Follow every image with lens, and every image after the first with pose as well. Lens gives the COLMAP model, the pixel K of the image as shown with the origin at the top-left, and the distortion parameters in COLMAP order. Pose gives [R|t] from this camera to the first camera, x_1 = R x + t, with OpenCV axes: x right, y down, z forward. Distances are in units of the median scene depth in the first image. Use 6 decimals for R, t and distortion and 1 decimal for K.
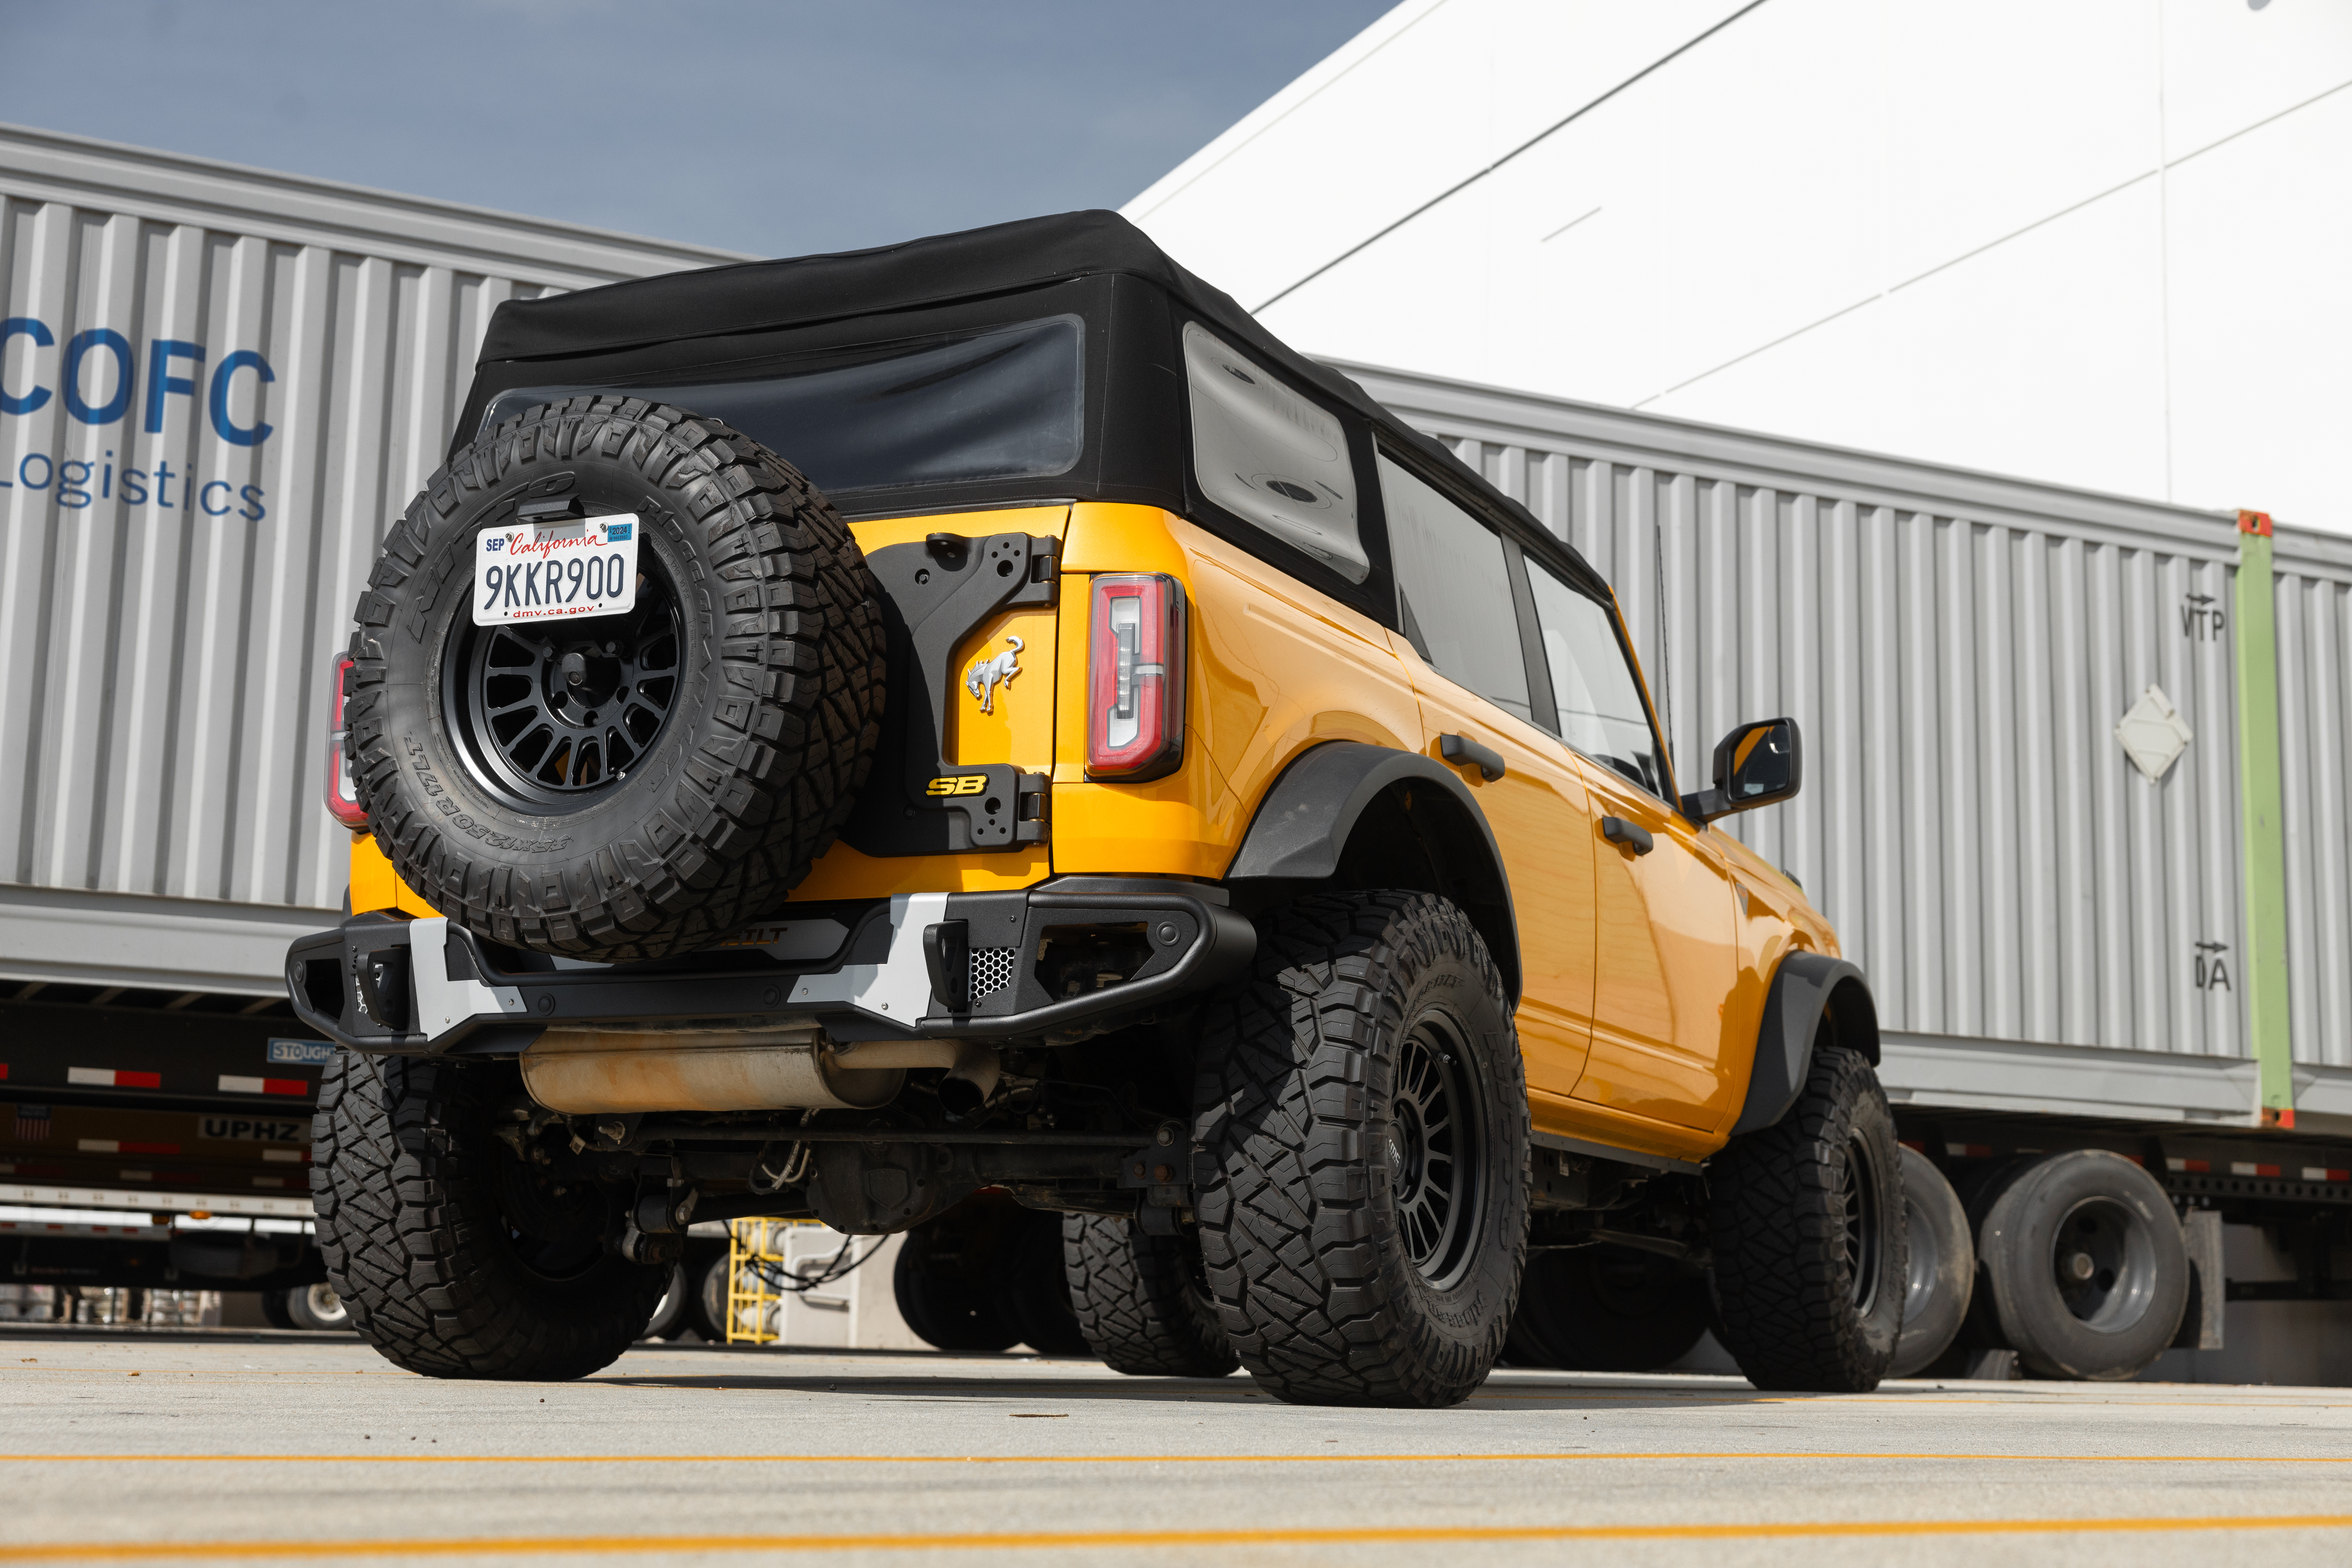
lens RADIAL K [[3229.1, 0, 1187.7], [0, 3229.1, 780.2], [0, 0, 1]] dist [0.012016, 0.000000]
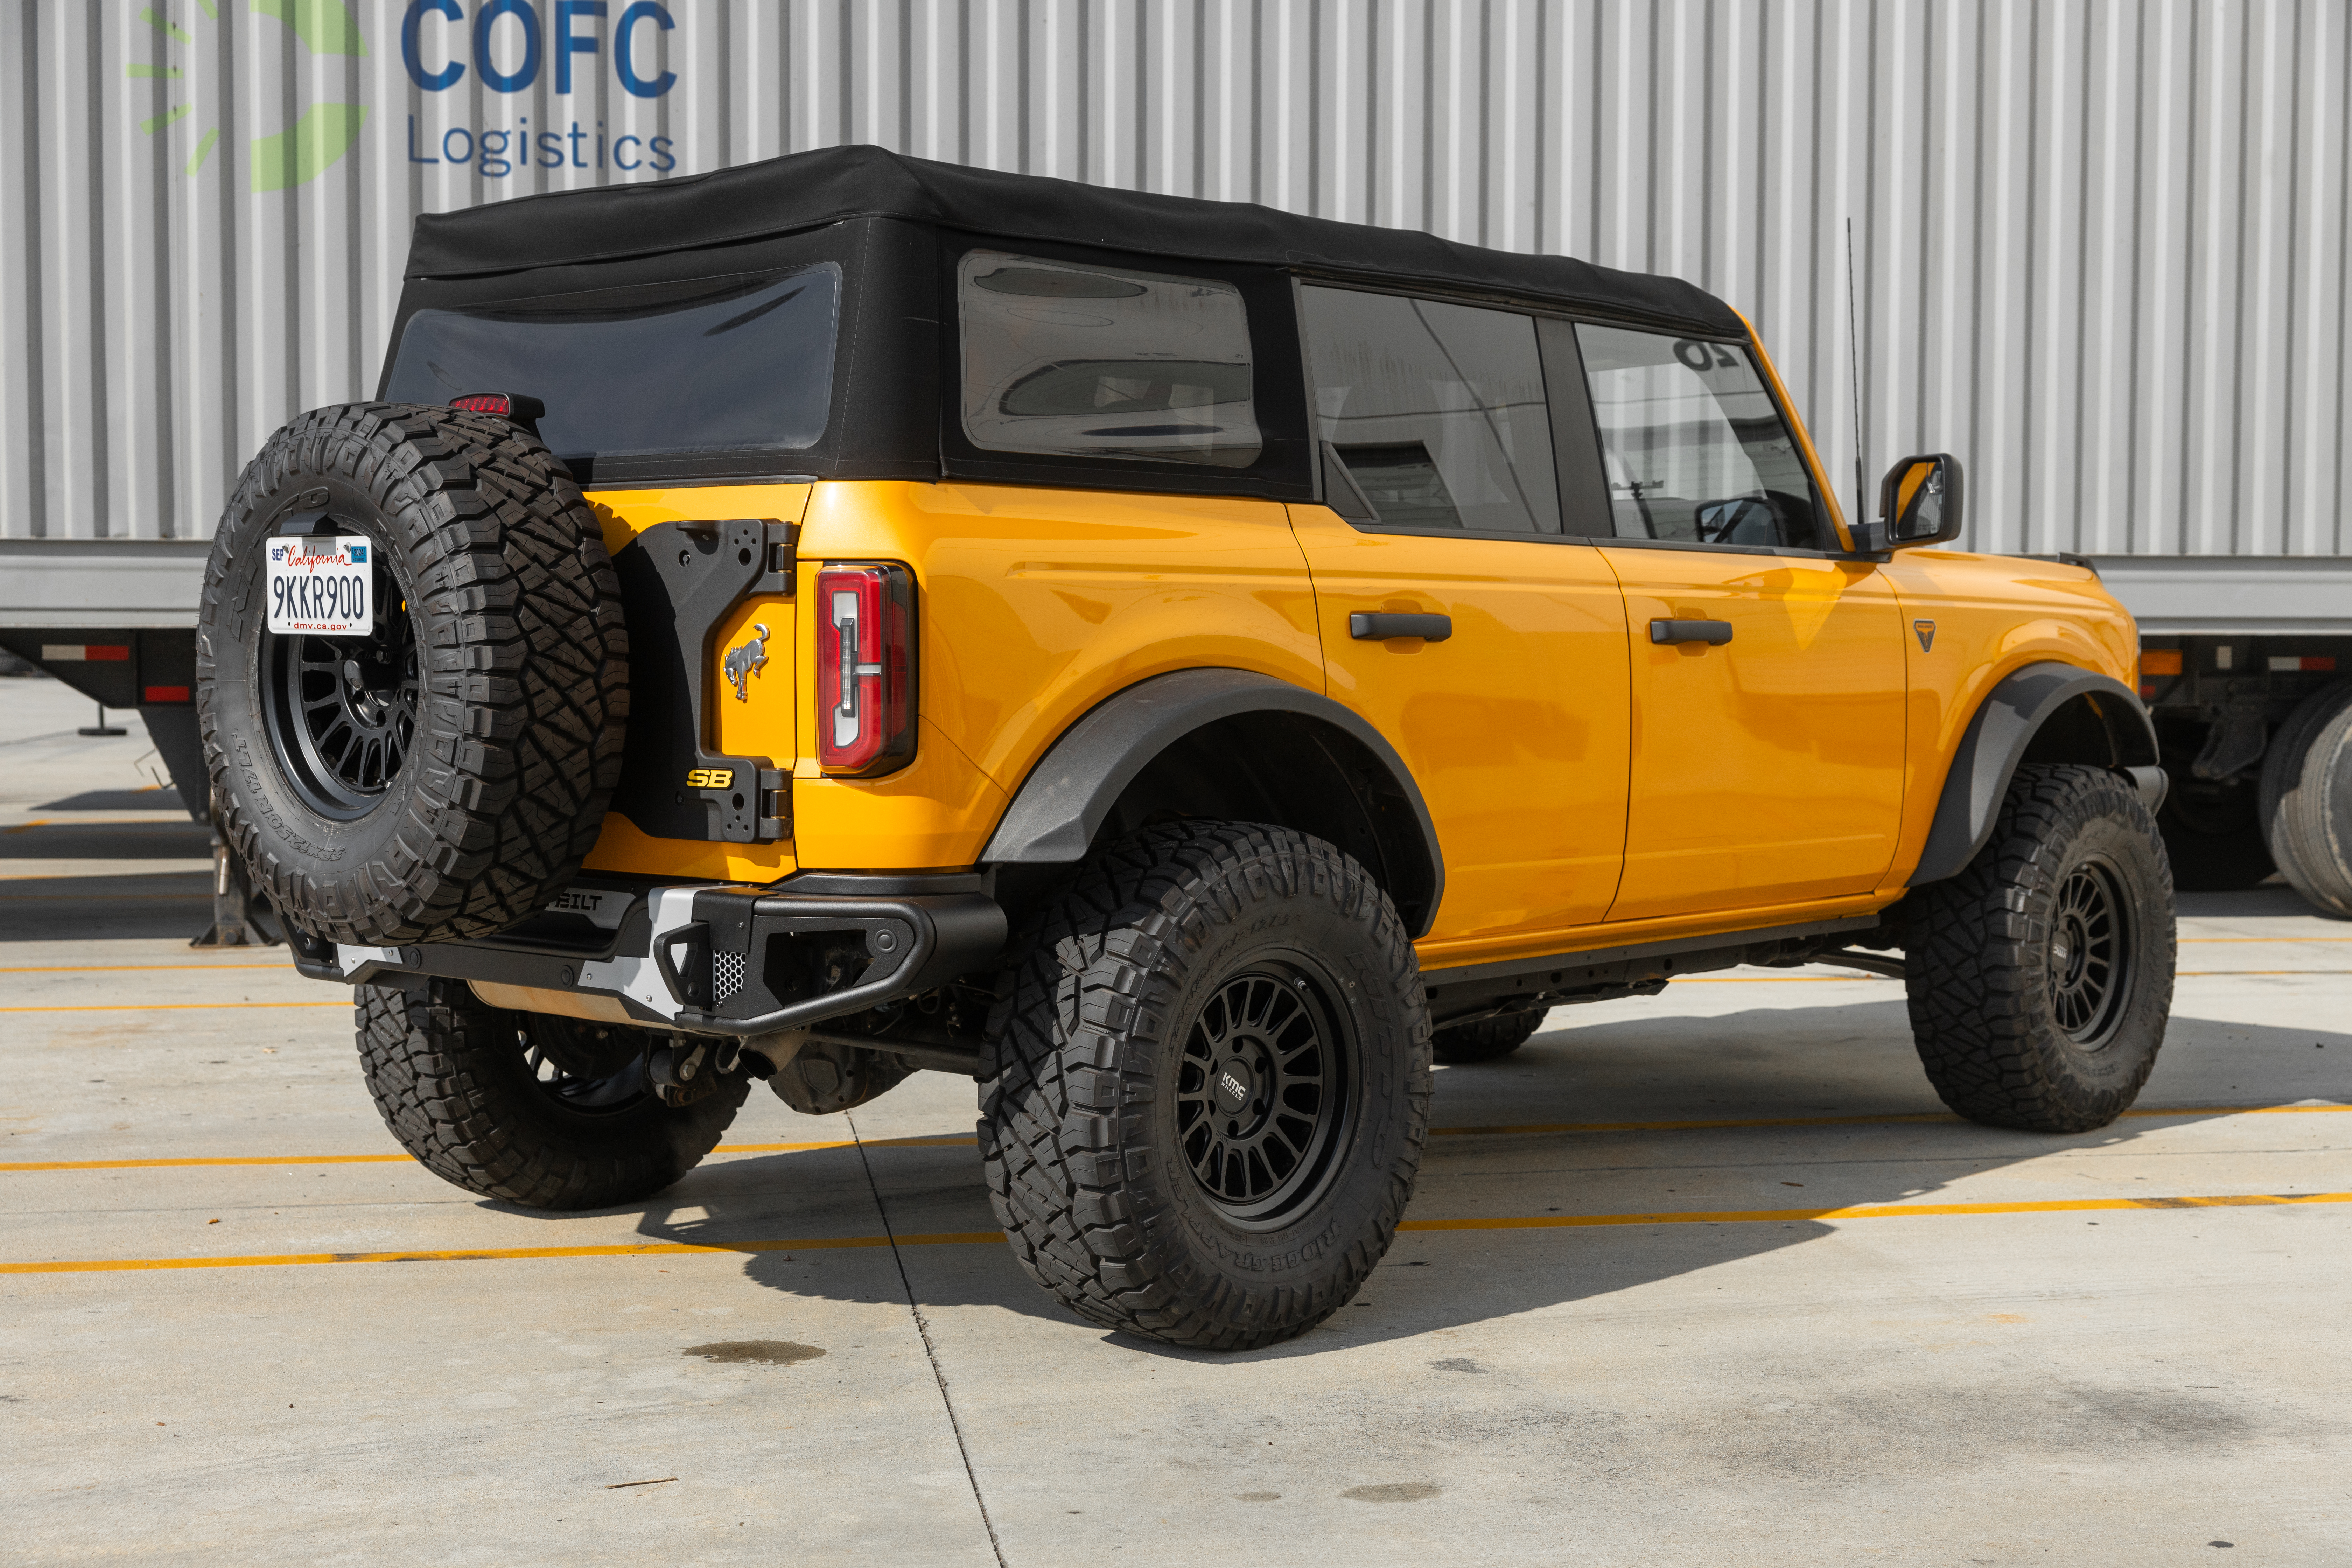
lens RADIAL K [[3177.2, 0, 1170.2], [0, 3177.2, 787.2], [0, 0, 1]] dist [0.014029, 0.000000]
pose [[0.954643, -0.003043, -0.297738, 0.357821], [0.068528, 0.975349, 0.209755, -0.192083], [0.289761, -0.220645, 0.931319, 0.115213]]
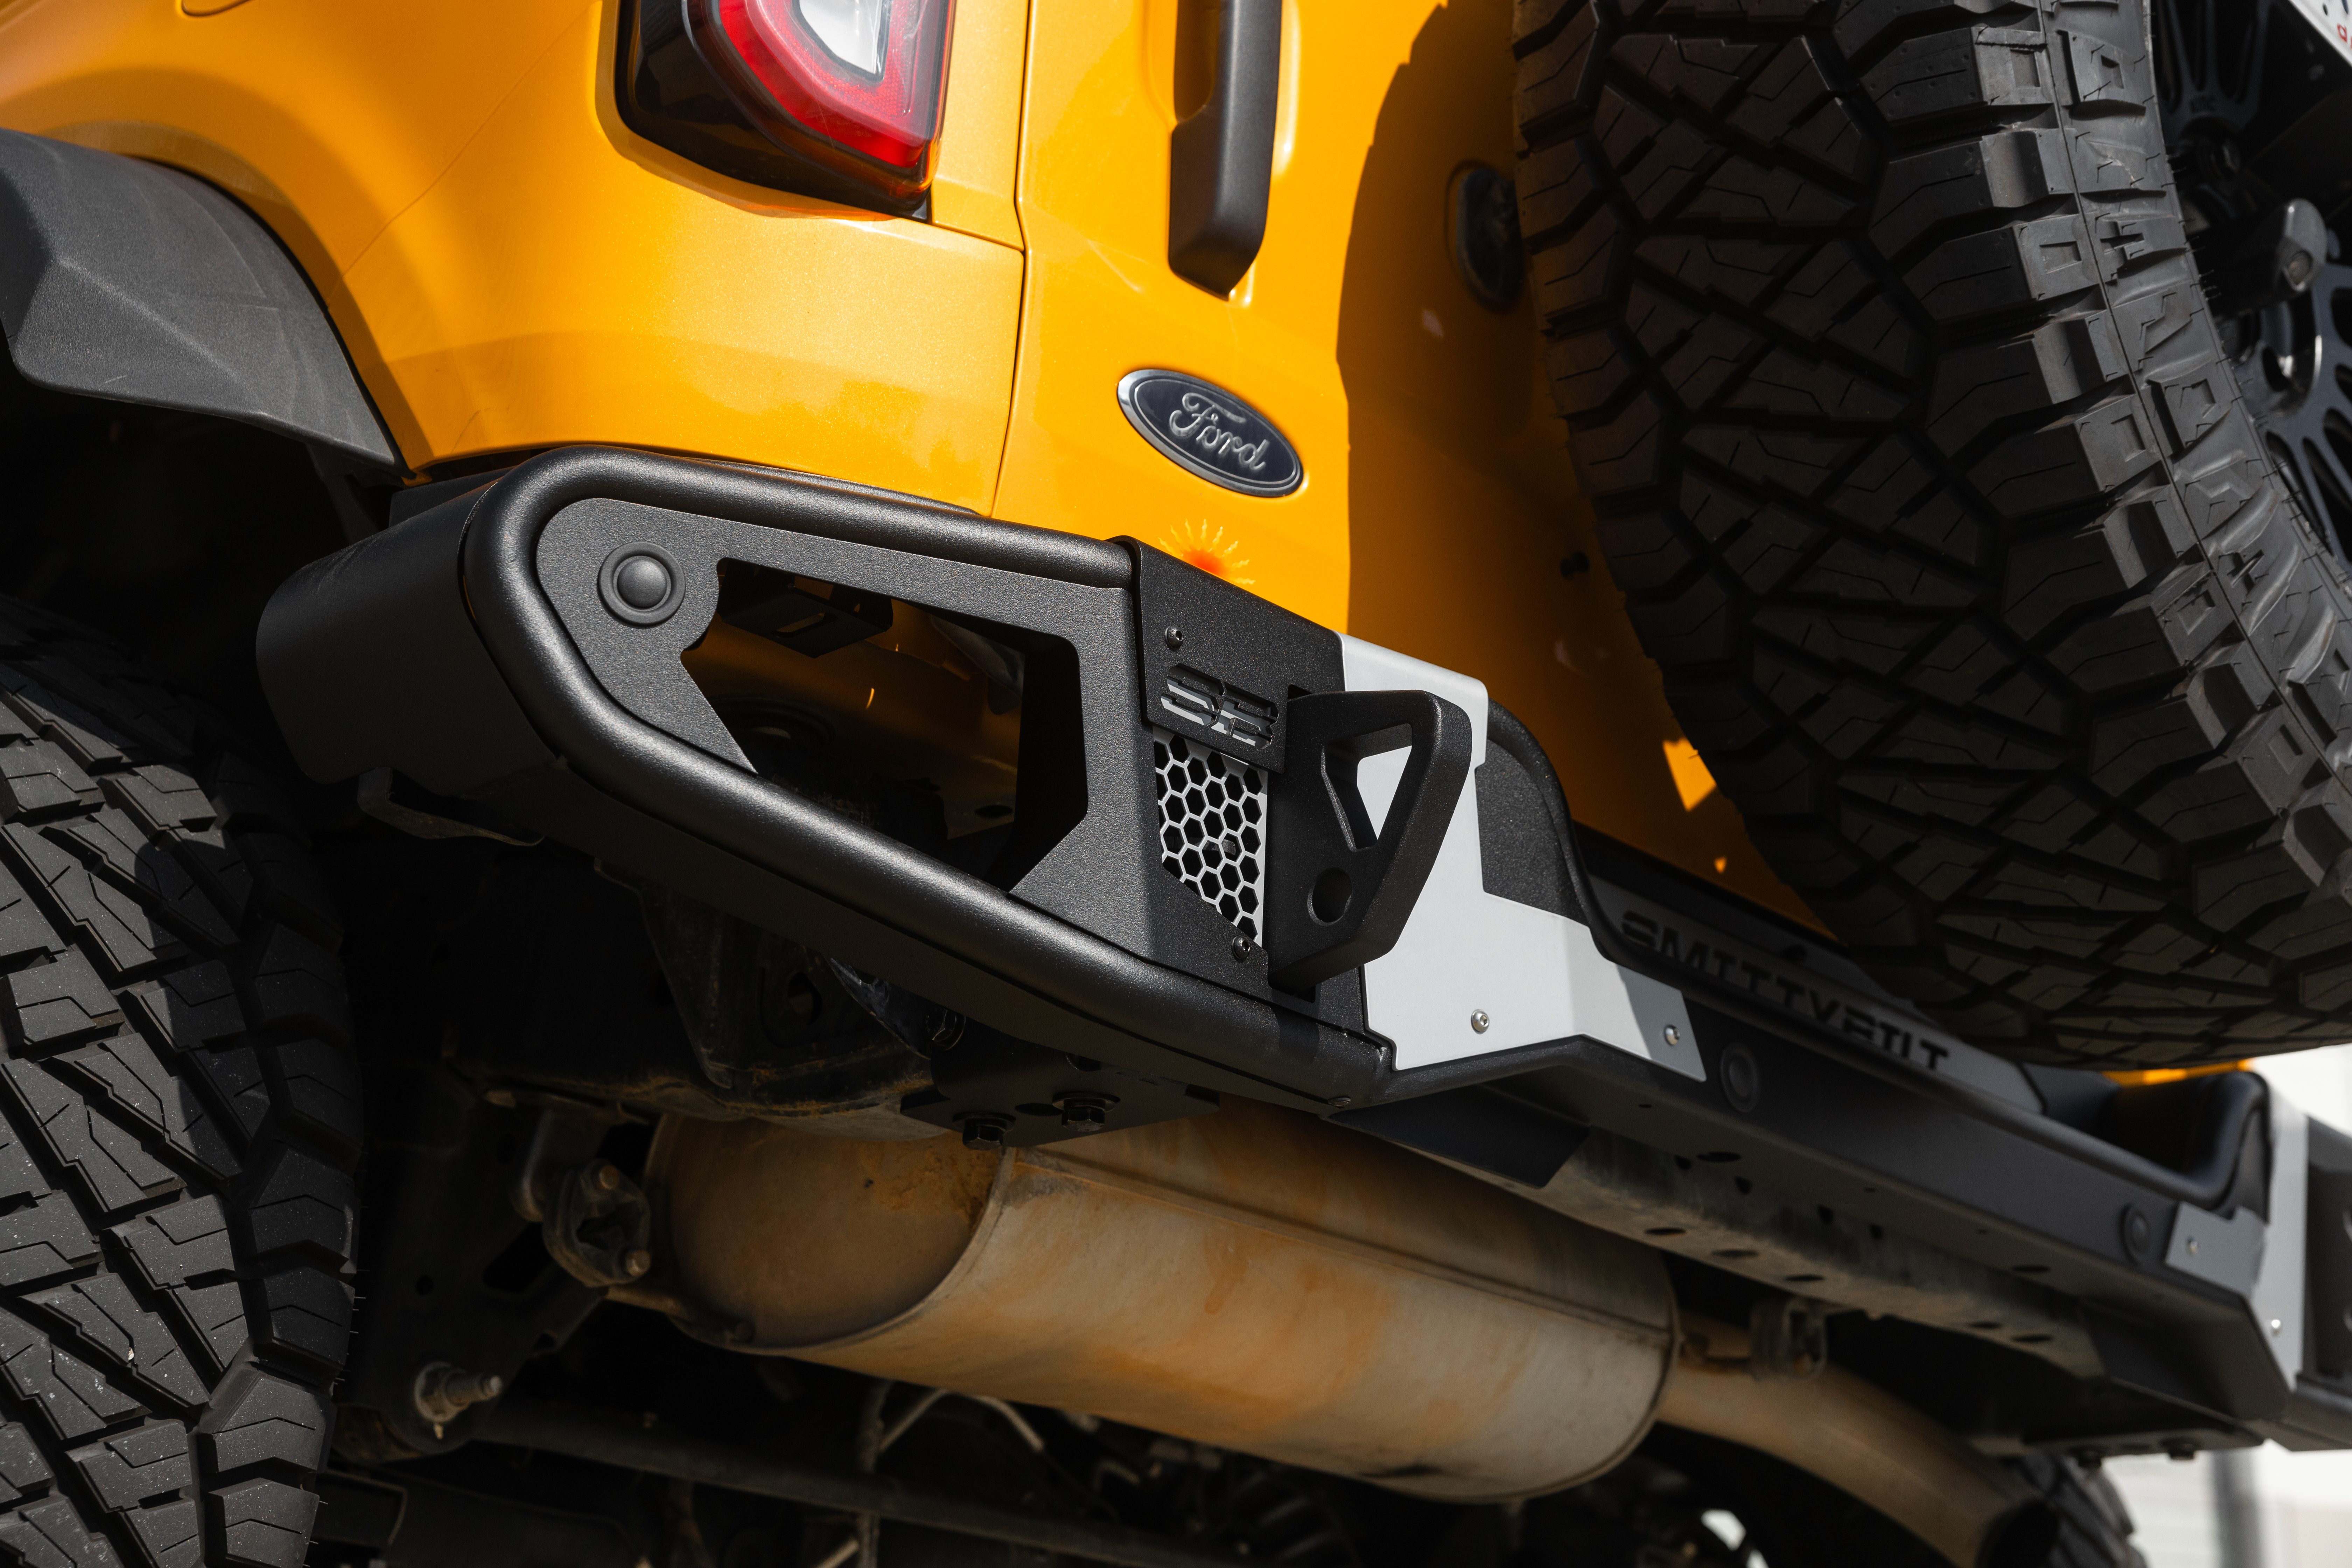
lens RADIAL K [[3285.1, 0, 1180.0], [0, 3285.1, 794.8], [0, 0, 1]] dist [0.002024, 0.000000]
pose [[0.296020, 0.324815, 0.898258, -0.527775], [-0.204132, 0.940192, -0.272707, 0.146466], [-0.933114, -0.102636, 0.344621, 0.967166]]
